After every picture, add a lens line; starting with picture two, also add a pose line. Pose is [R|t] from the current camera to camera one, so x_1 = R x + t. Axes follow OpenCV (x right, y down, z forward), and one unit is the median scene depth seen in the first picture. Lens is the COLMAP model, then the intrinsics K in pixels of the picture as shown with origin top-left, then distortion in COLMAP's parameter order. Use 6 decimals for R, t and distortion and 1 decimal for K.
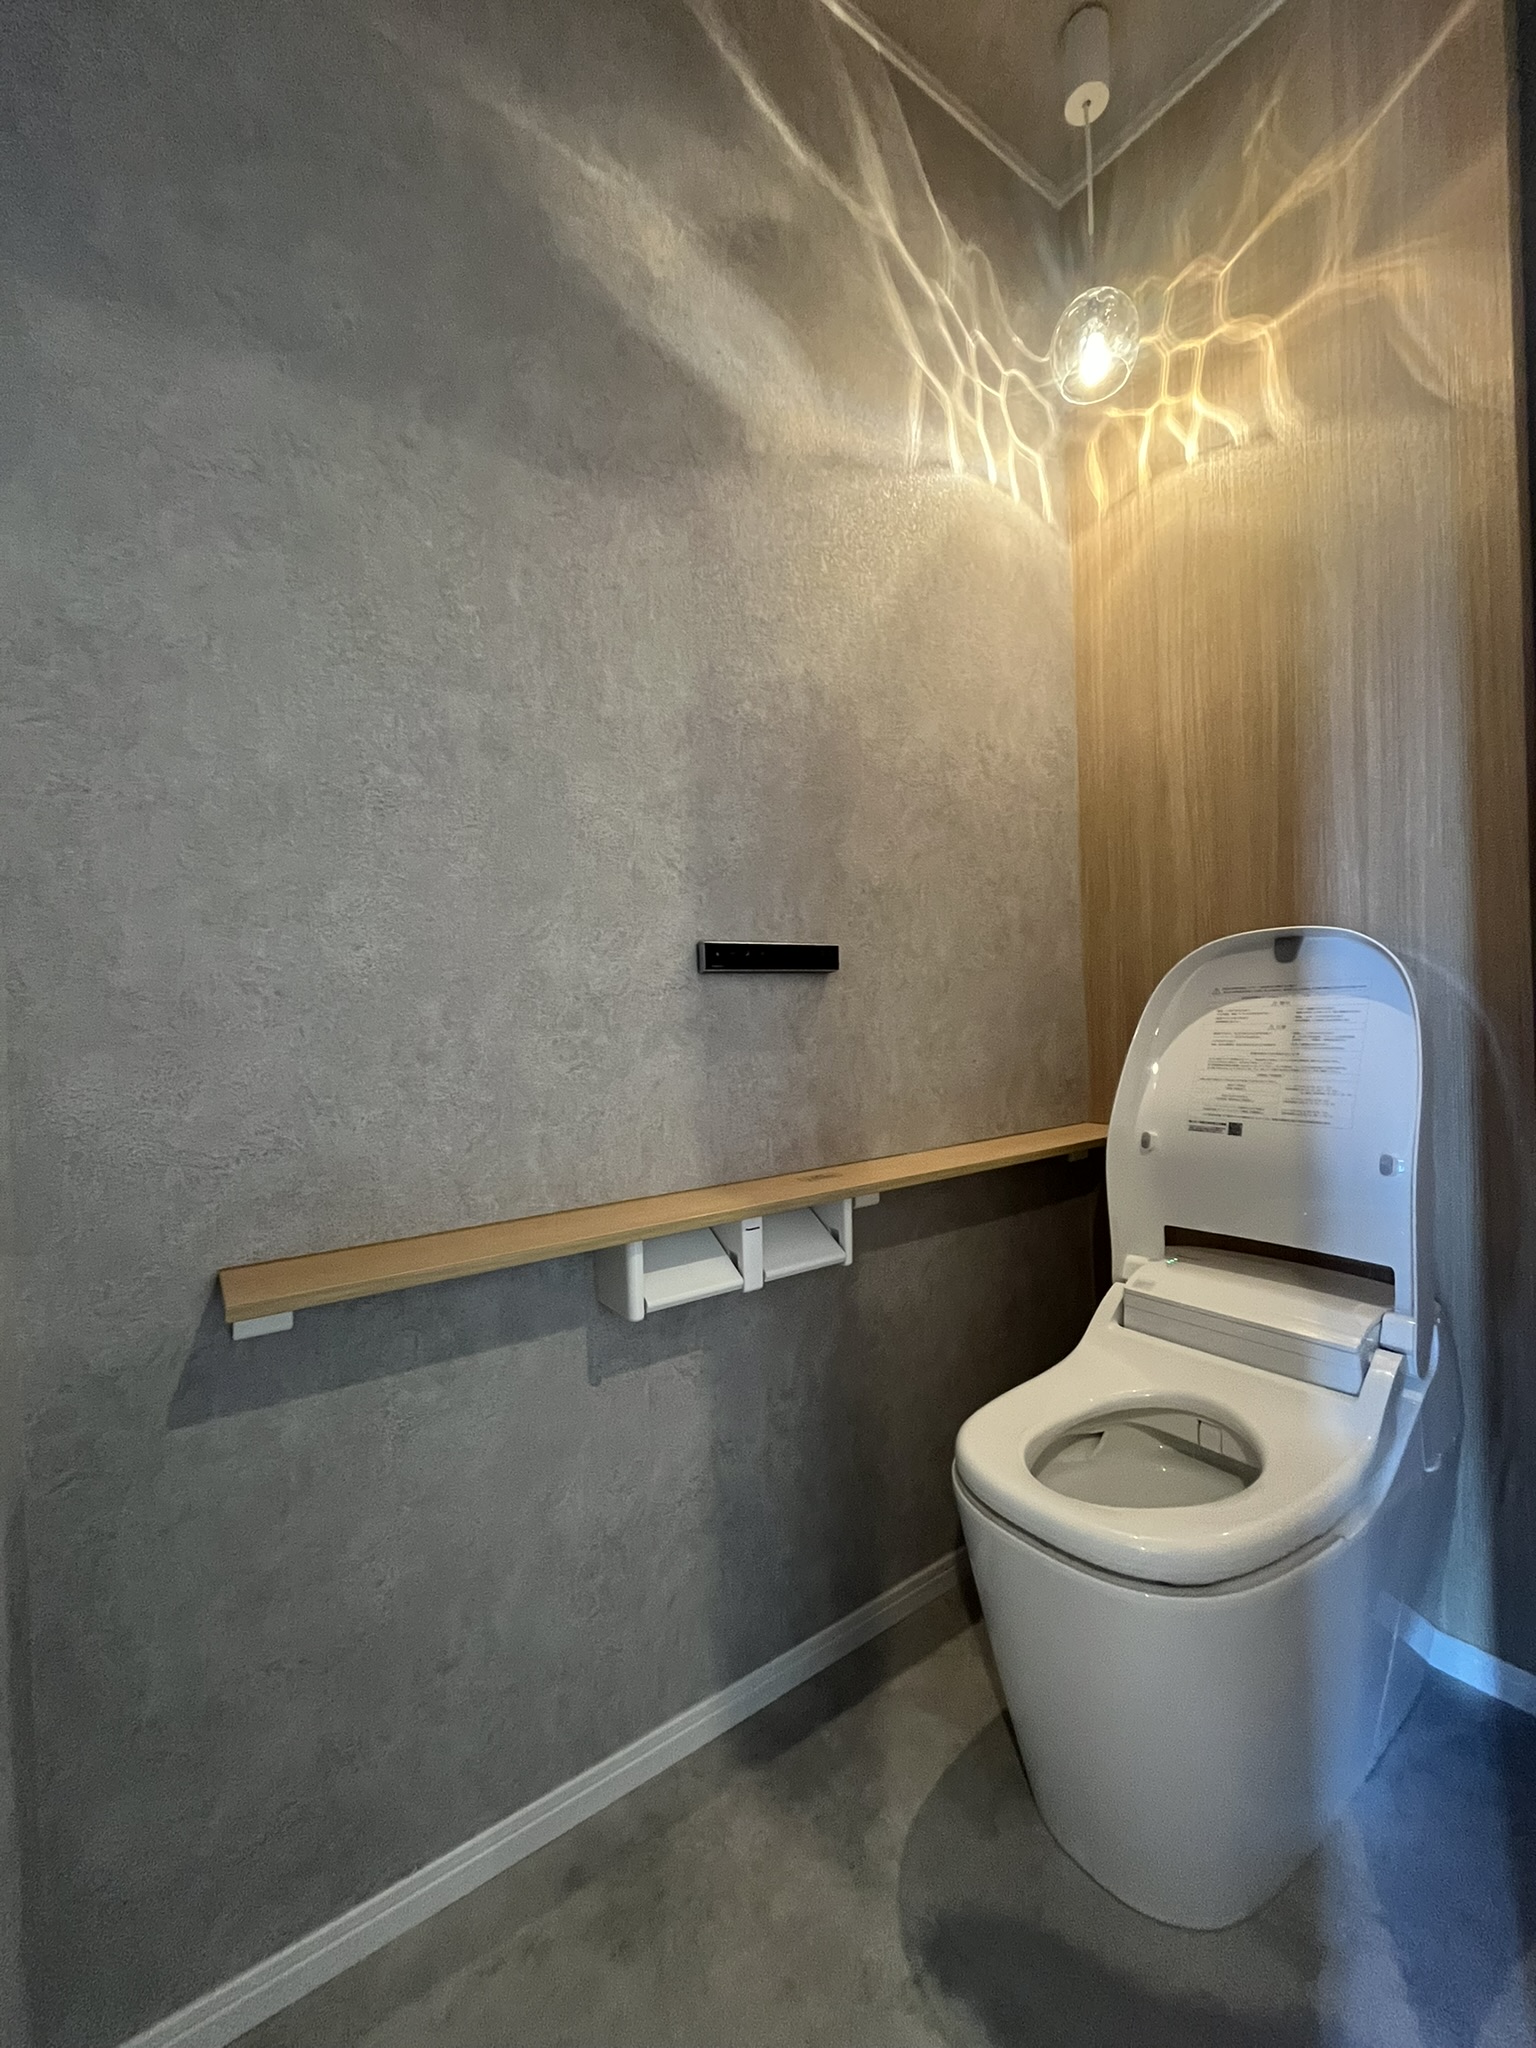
lens RADIAL K [[829.6, 0, 774.3], [0, 829.6, 1020.9], [0, 0, 1]] dist [-0.002999, -0.000216]
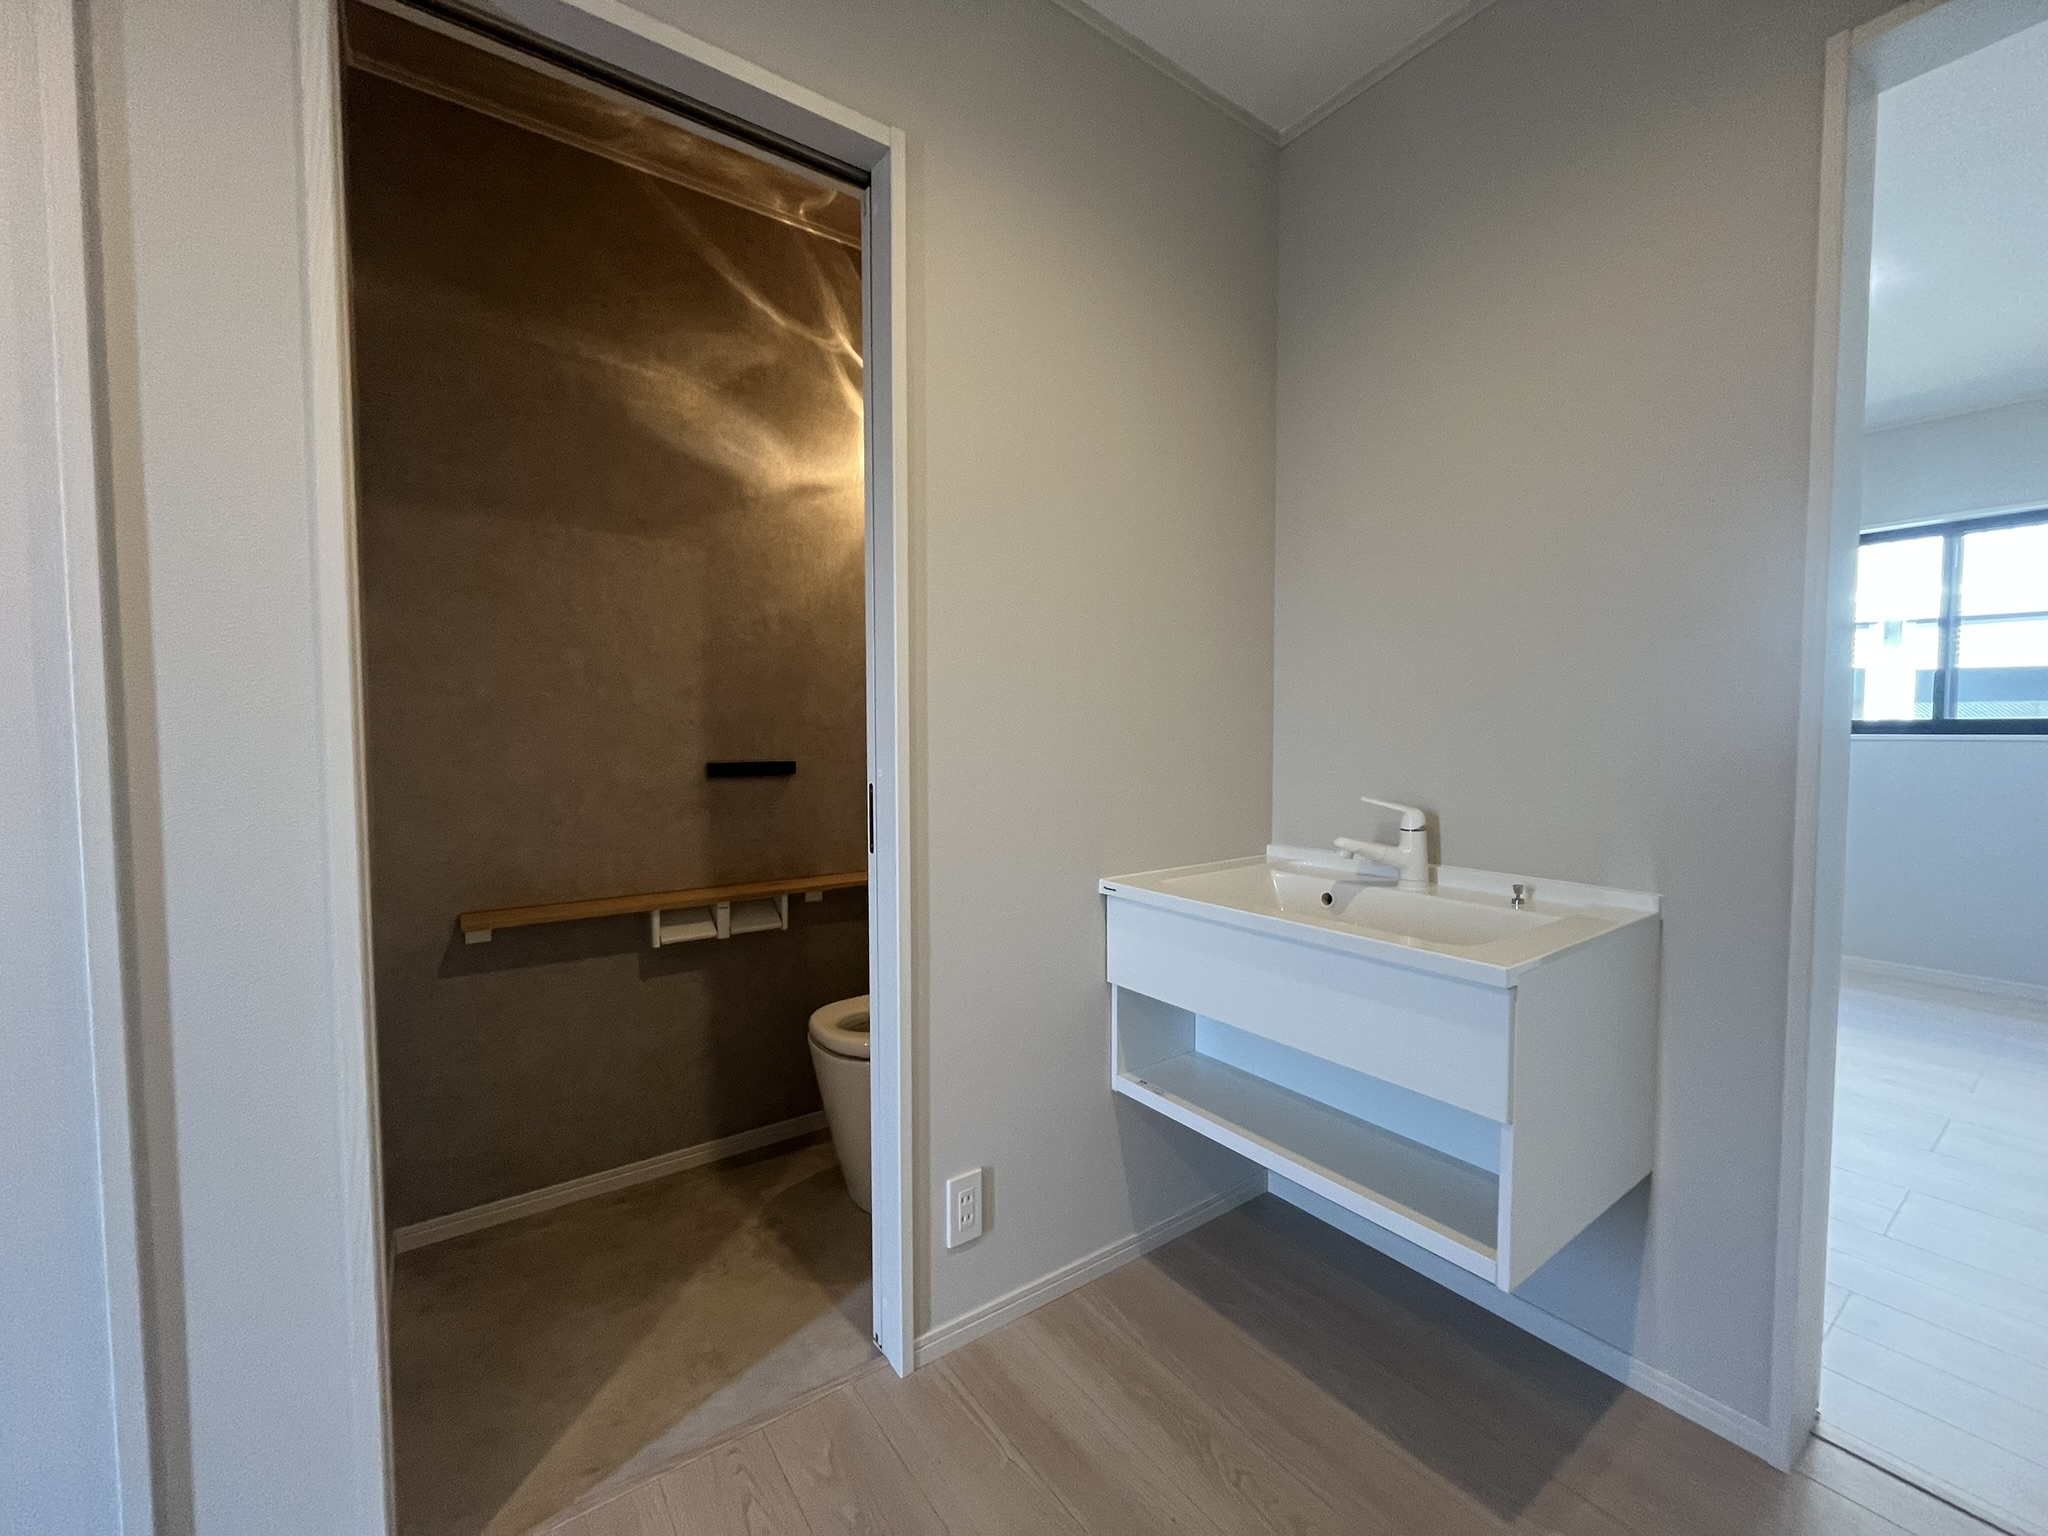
lens RADIAL K [[829.6, 0, 1018.0], [0, 829.6, 771.4], [0, 0, 1]] dist [-0.002999, -0.000216]
pose [[0.999473, 0.032391, -0.002353, 0.664330], [-0.032257, 0.998520, 0.043787, -0.188355], [0.003768, -0.043688, 0.999038, -0.970812]]
